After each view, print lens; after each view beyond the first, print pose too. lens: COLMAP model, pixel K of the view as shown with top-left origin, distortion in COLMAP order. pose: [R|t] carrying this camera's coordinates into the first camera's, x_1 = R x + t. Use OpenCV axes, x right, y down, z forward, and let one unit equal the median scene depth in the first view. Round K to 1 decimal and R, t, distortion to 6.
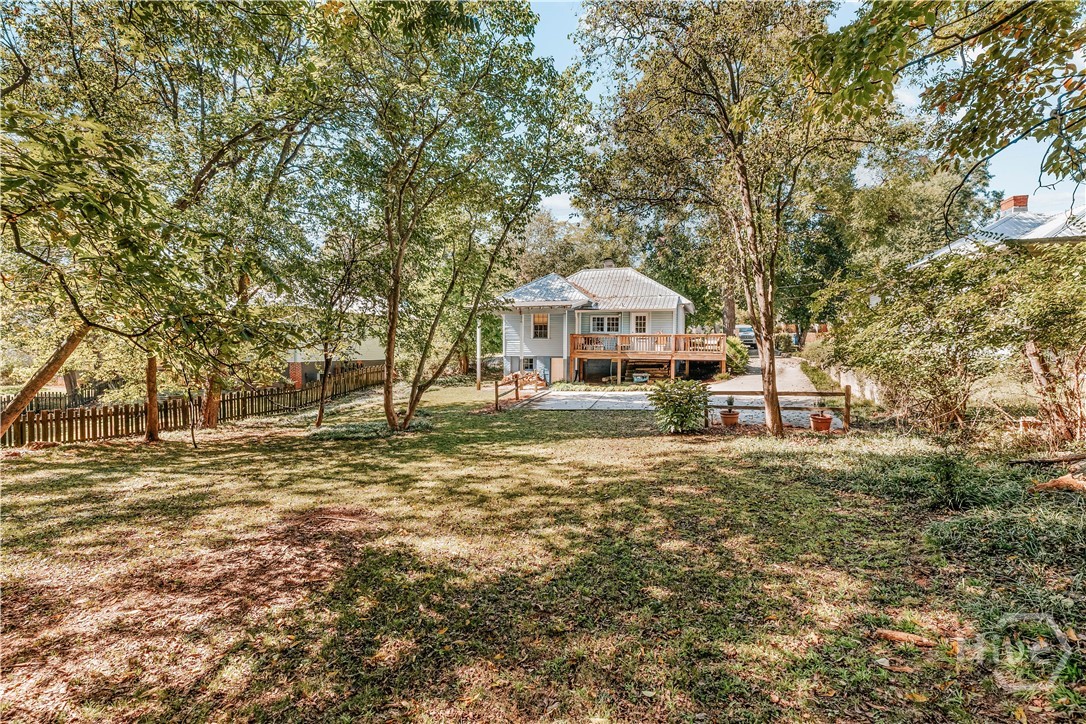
lens RADIAL K [[495.2, 0, 546.2], [0, 495.2, 346.7], [0, 0, 1]] dist [0.001281, 0.000247]
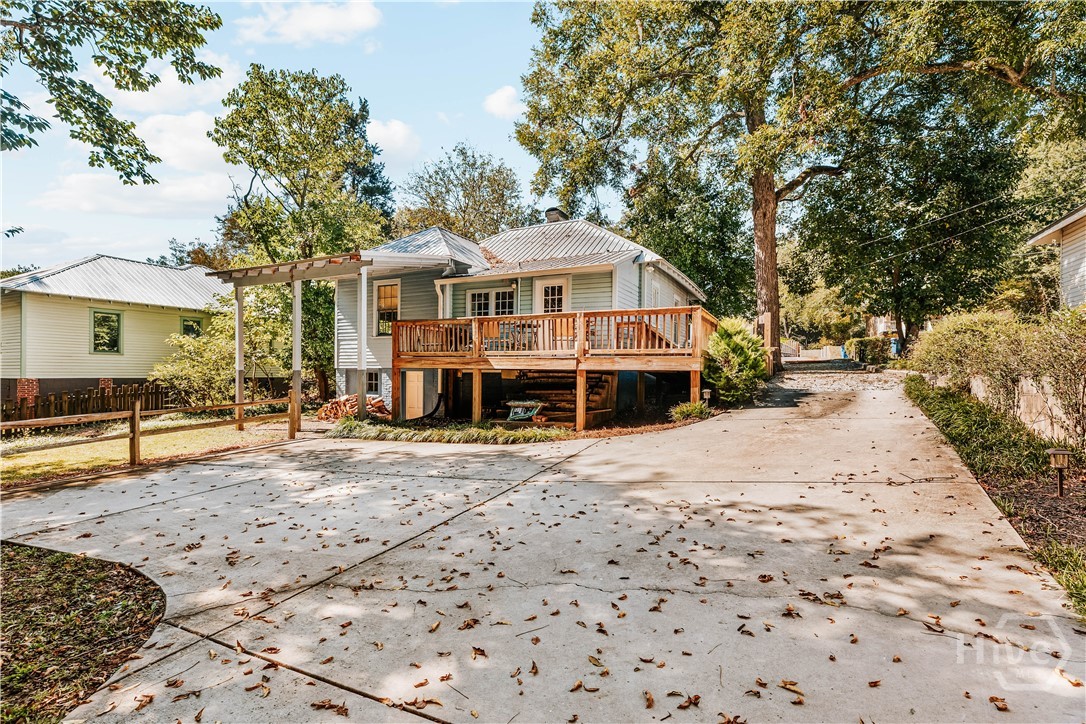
lens RADIAL K [[495.2, 0, 546.2], [0, 495.2, 346.7], [0, 0, 1]] dist [0.001281, 0.000247]
pose [[0.989346, -0.006543, -0.145436, 0.257112], [-0.000498, 0.998832, -0.048319, 0.024071], [0.145582, 0.047877, 0.988187, 0.504684]]
